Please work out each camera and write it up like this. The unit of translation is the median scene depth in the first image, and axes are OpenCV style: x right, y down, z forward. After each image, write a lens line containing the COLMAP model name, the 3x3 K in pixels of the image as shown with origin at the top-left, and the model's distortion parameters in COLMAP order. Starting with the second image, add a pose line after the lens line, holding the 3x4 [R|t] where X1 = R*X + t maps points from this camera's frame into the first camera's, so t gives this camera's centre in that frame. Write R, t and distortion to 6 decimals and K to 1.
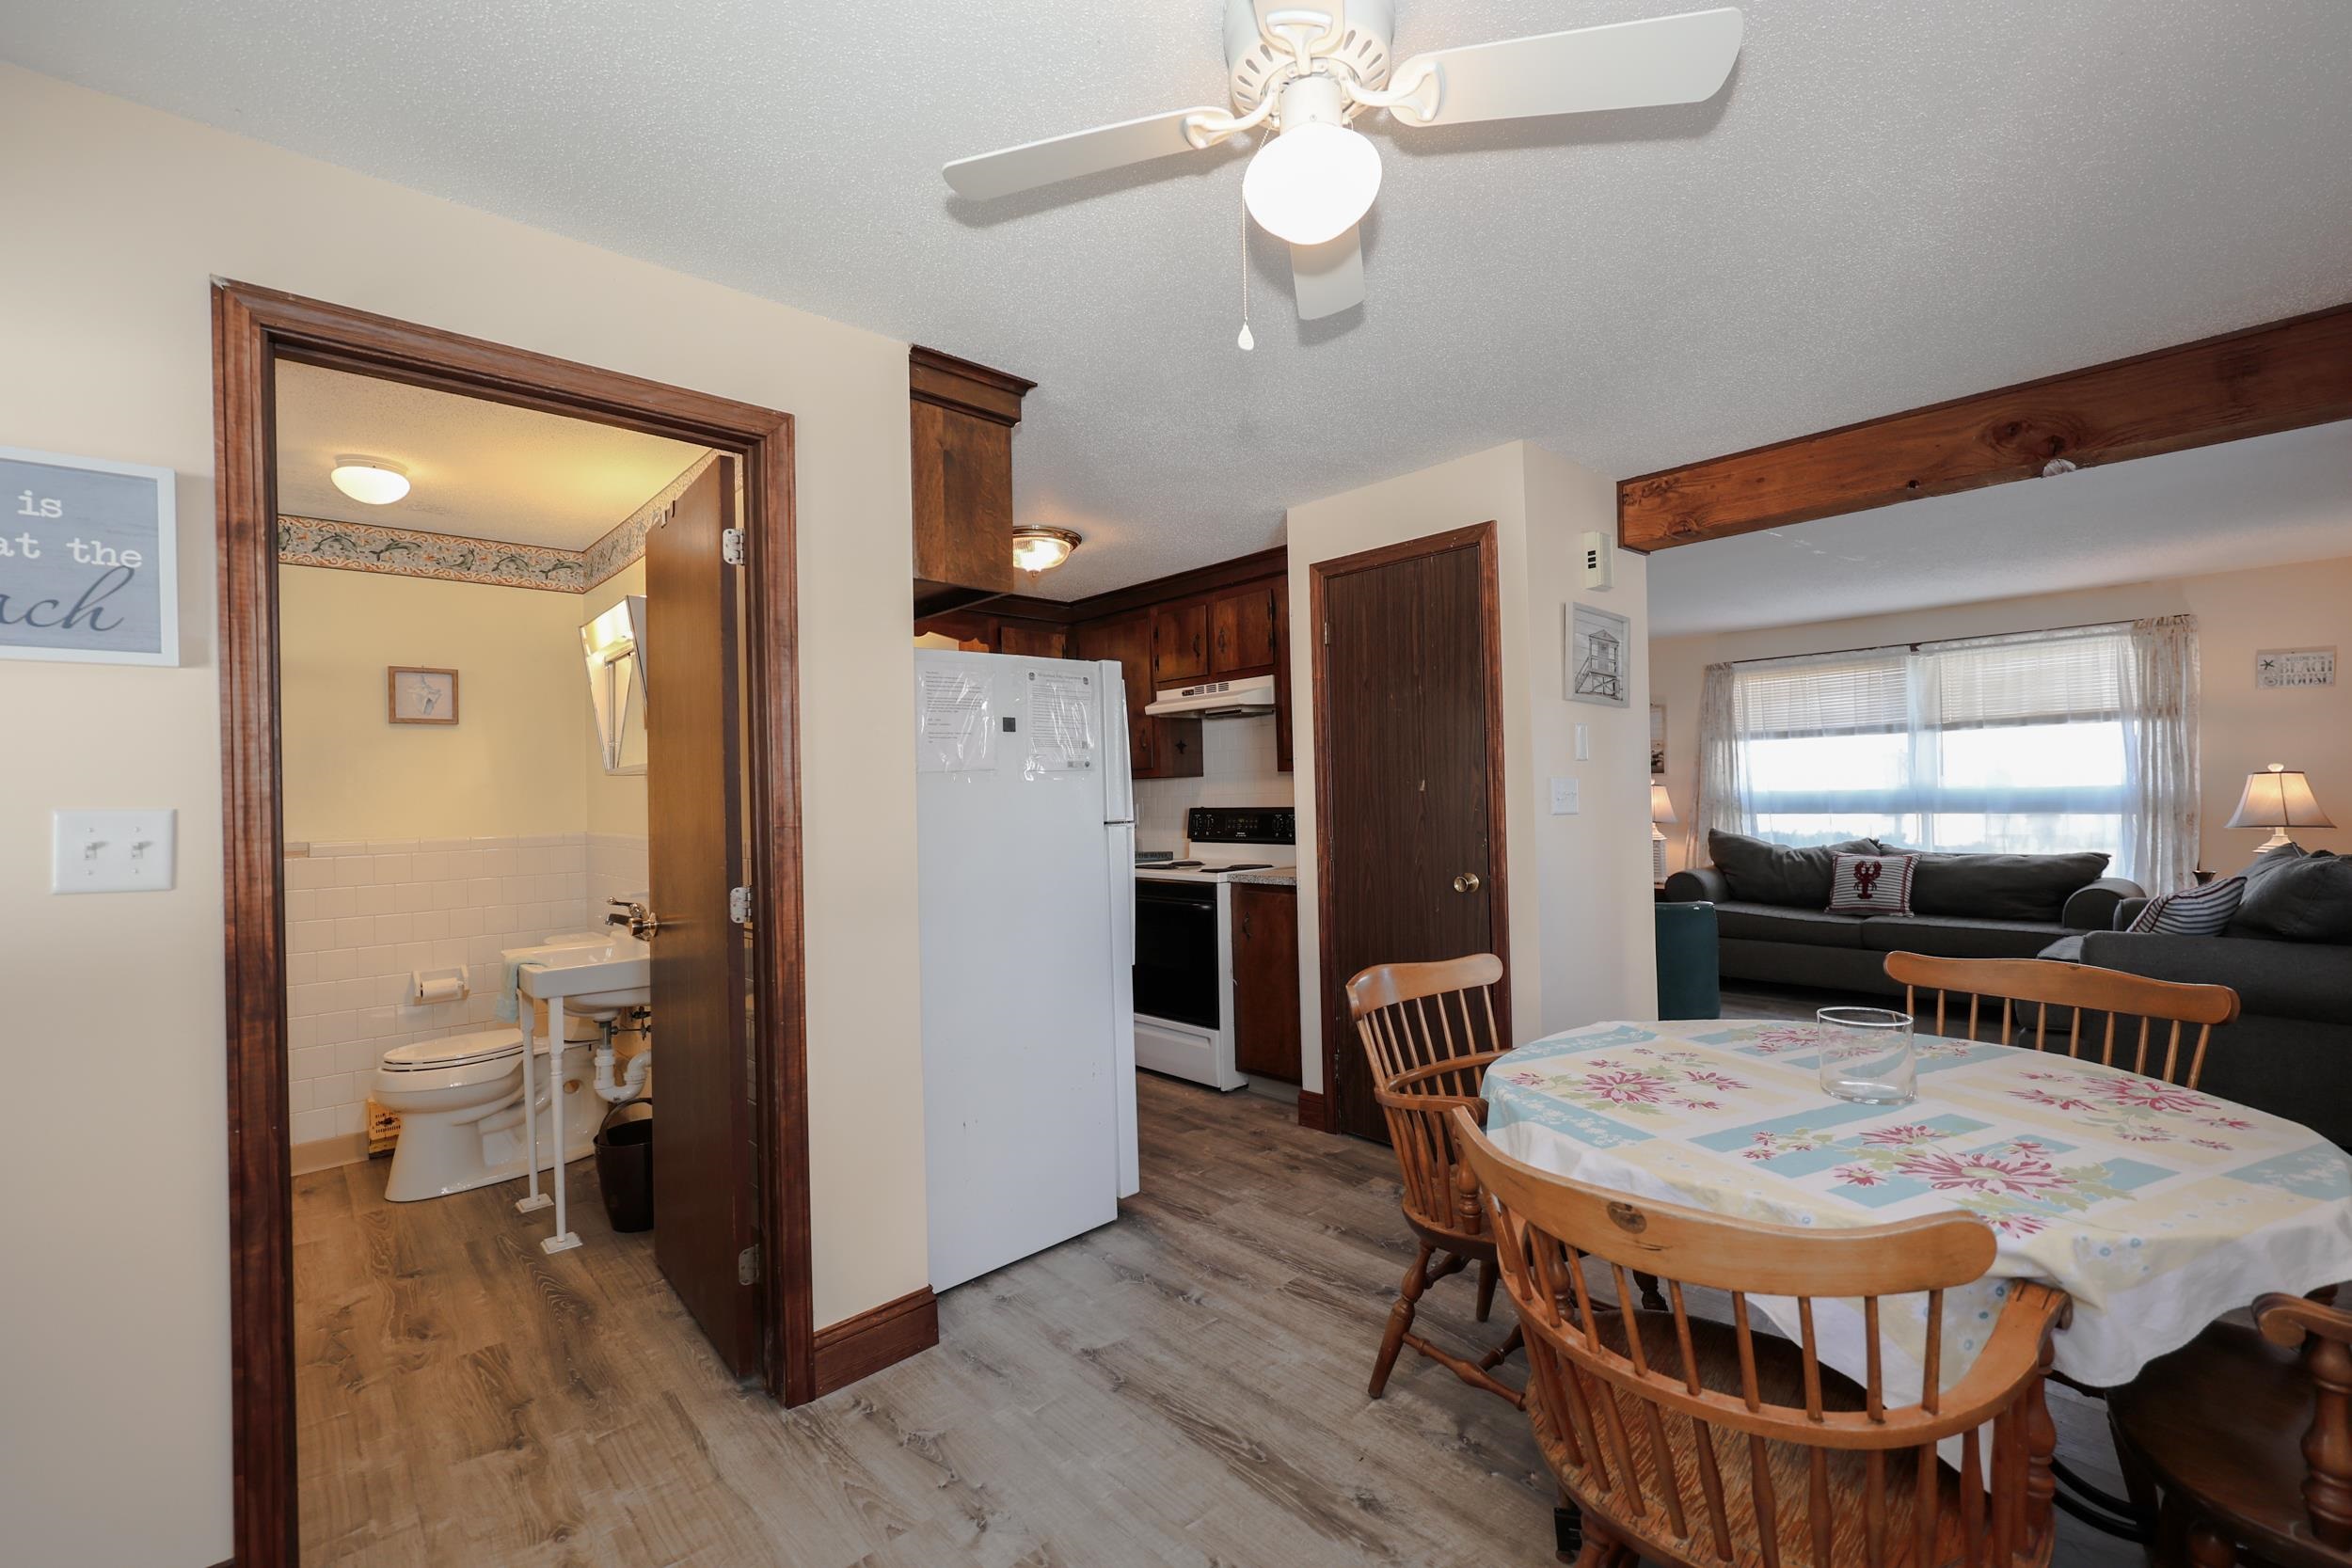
lens RADIAL K [[989.2, 0, 1176.0], [0, 989.2, 784.0], [0, 0, 1]] dist [0.000836, -0.000482]
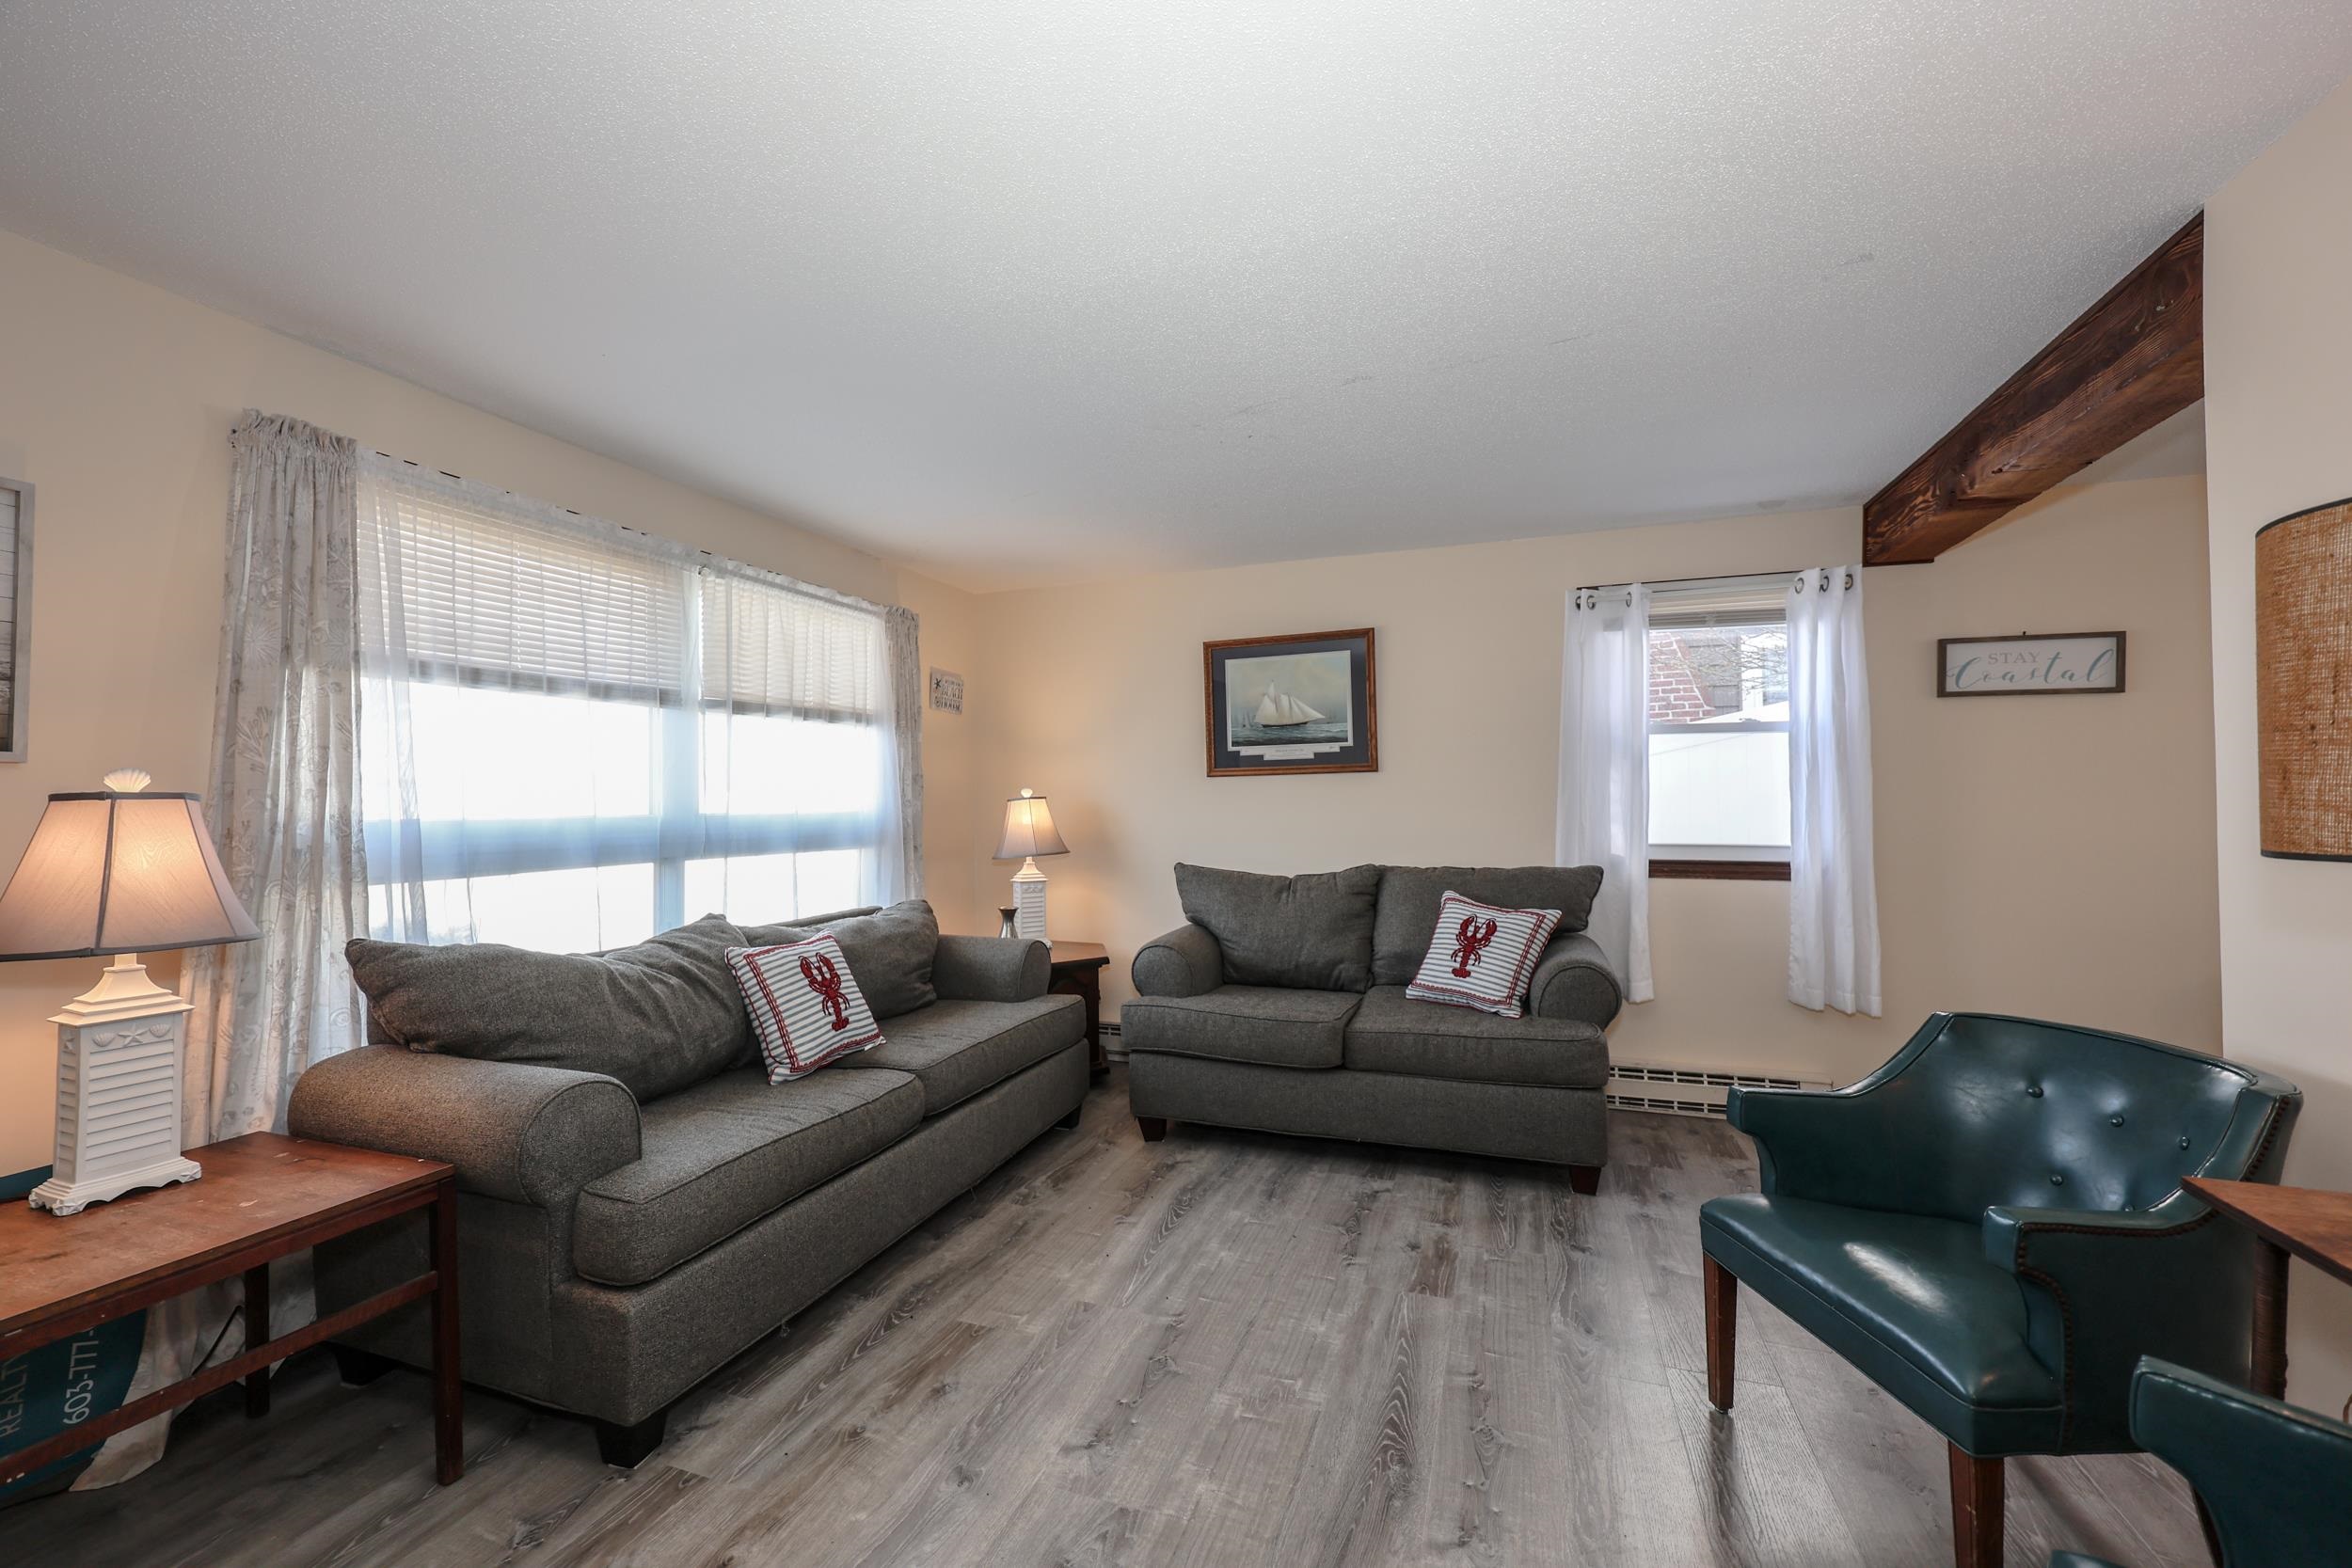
lens RADIAL K [[962.9, 0, 1176.0], [0, 962.9, 784.0], [0, 0, 1]] dist [0.001111, 0.000040]
pose [[-0.467680, 0.041380, 0.882929, 0.169736], [0.007151, 0.999048, -0.043034, 0.012471], [-0.883869, -0.013812, -0.467531, 1.053345]]
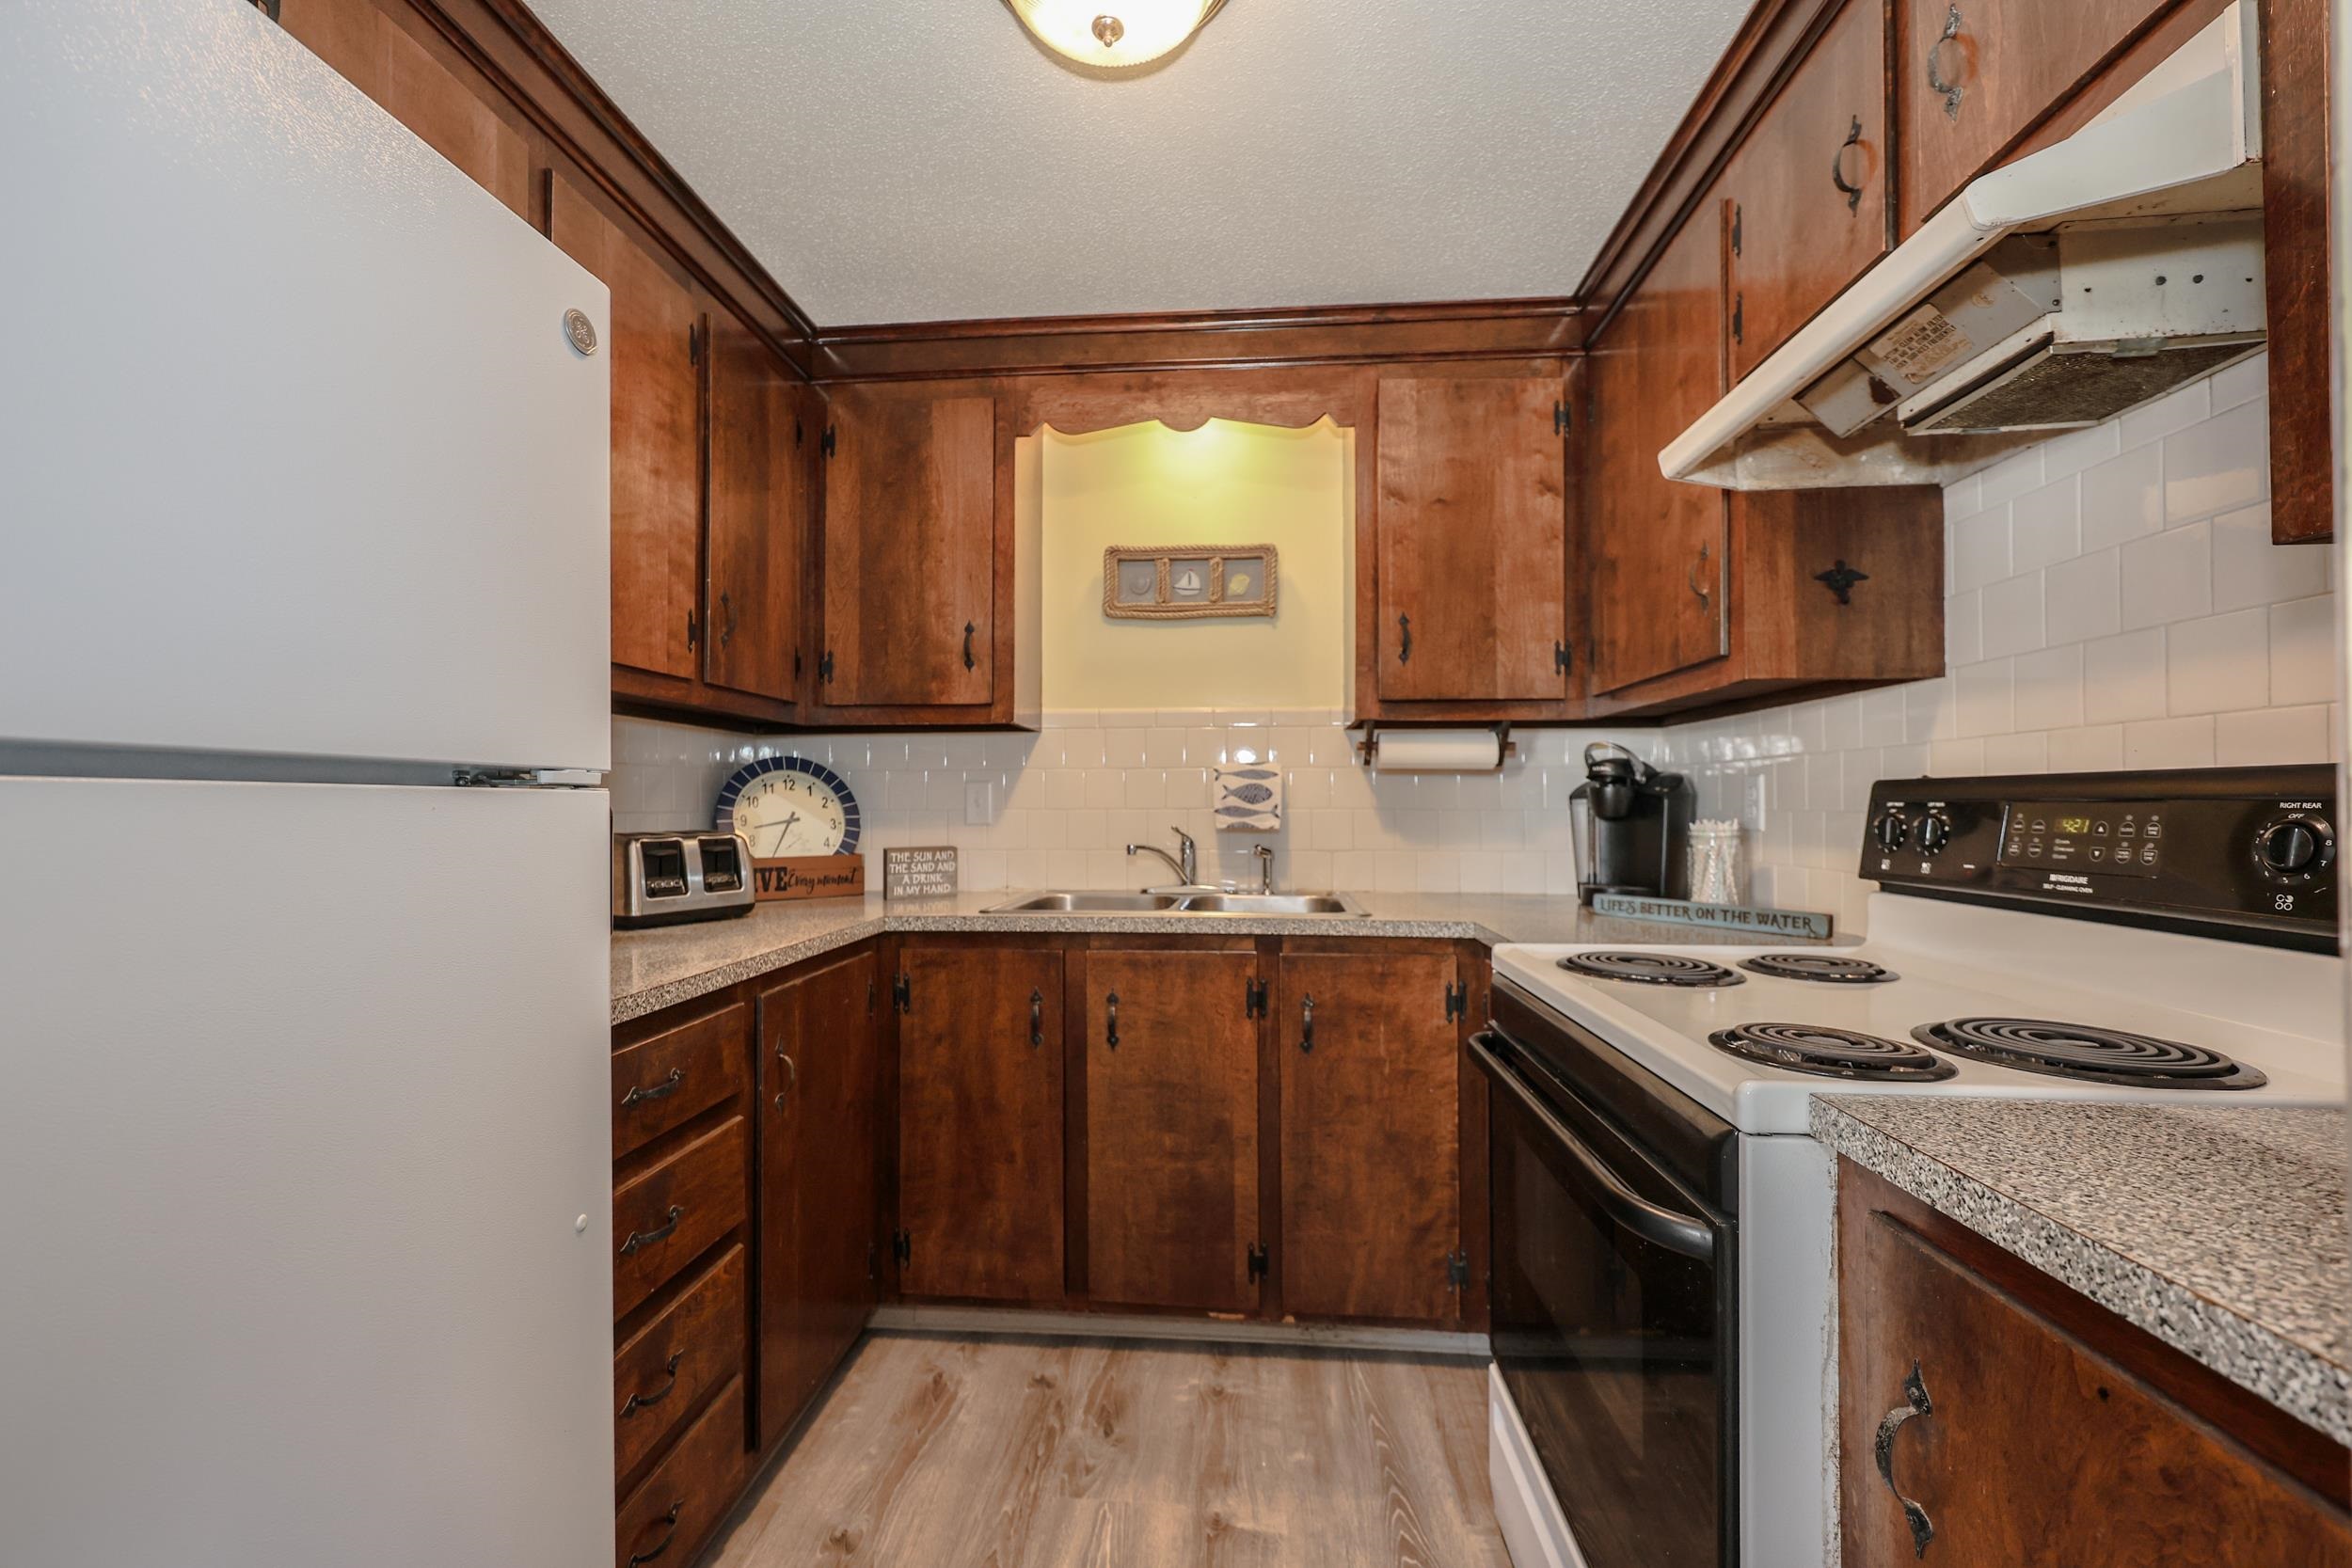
lens RADIAL K [[962.9, 0, 1176.0], [0, 962.9, 784.0], [0, 0, 1]] dist [0.001111, 0.000040]
pose [[0.680684, 0.009254, -0.732519, 0.413924], [-0.008157, 0.999954, 0.005054, 0.123638], [0.732532, 0.002535, 0.680728, 3.090764]]
